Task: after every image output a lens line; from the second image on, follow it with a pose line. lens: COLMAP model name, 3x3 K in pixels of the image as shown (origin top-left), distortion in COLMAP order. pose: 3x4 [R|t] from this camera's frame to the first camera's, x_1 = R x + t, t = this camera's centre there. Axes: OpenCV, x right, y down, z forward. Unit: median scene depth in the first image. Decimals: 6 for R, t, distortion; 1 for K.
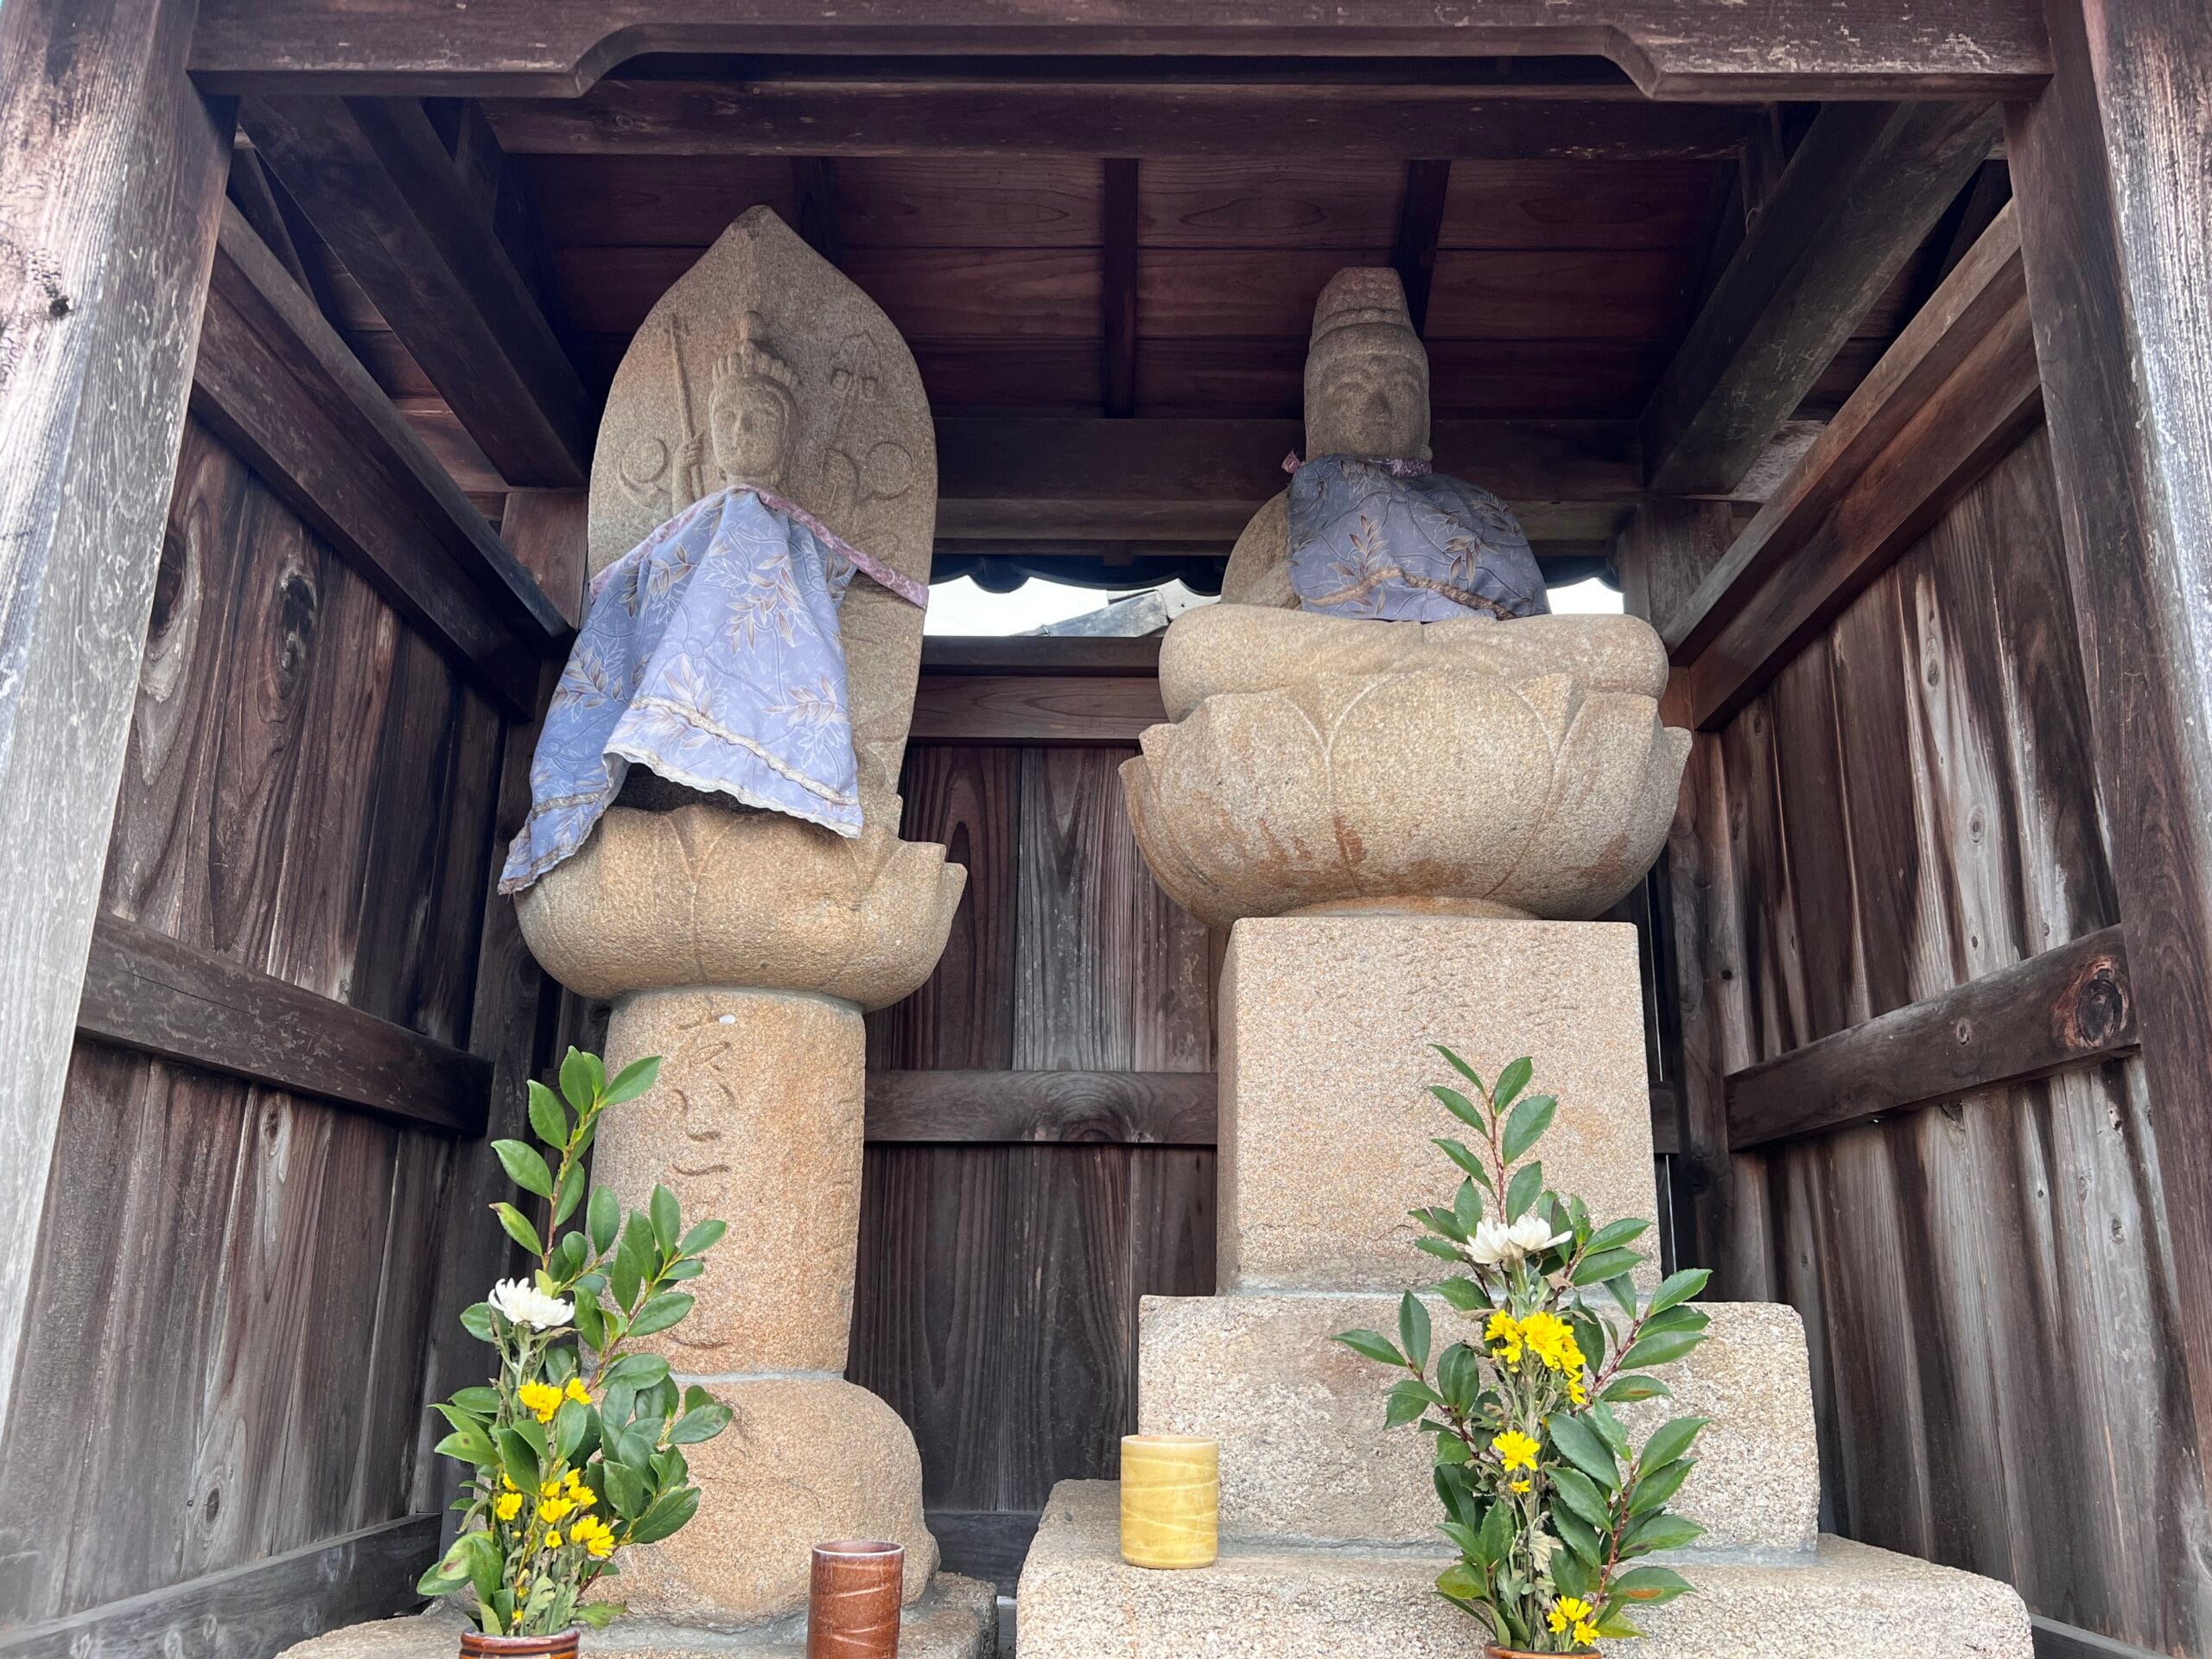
lens RADIAL K [[1647.4, 0, 1105.5], [0, 1647.4, 841.1], [0, 0, 1]] dist [0.033379, -0.003020]
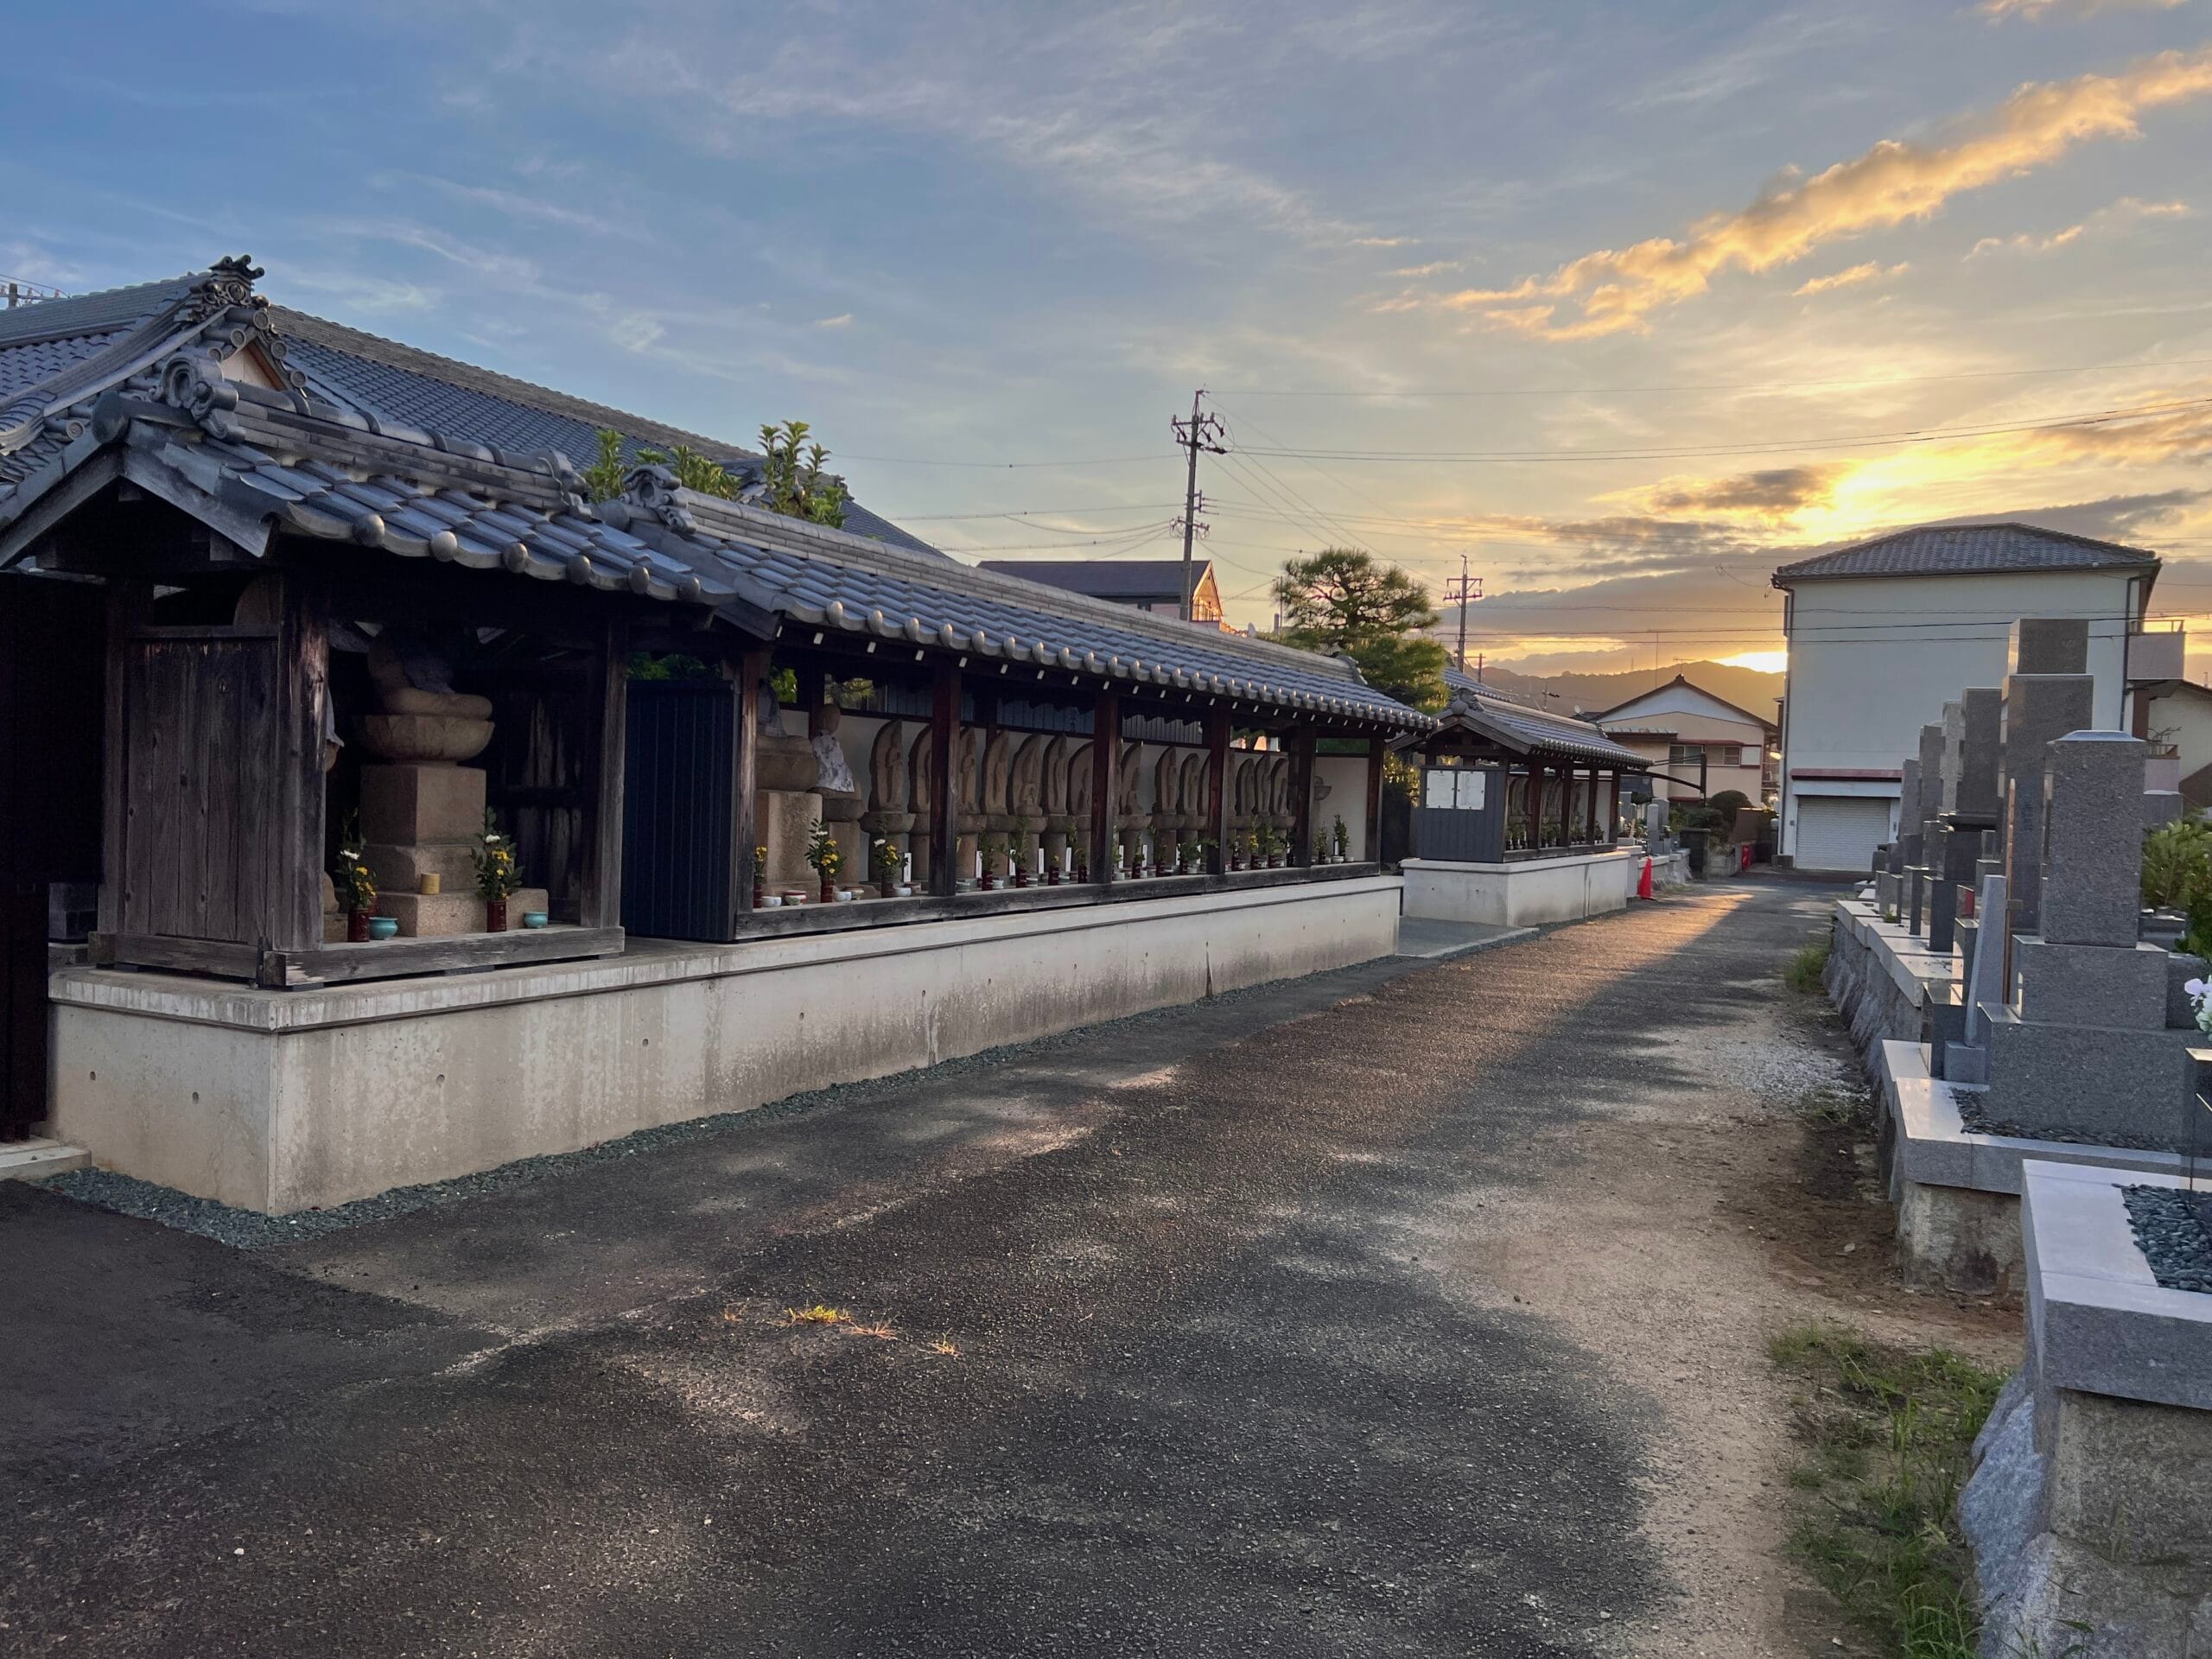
lens RADIAL K [[1647.4, 0, 1104.5], [0, 1647.4, 833.6], [0, 0, 1]] dist [0.033379, -0.003020]
pose [[0.457649, -0.019111, 0.888928, -3.310469], [-0.264712, 0.951504, 0.156739, -1.056886], [-0.848814, -0.307041, 0.430396, -2.818910]]
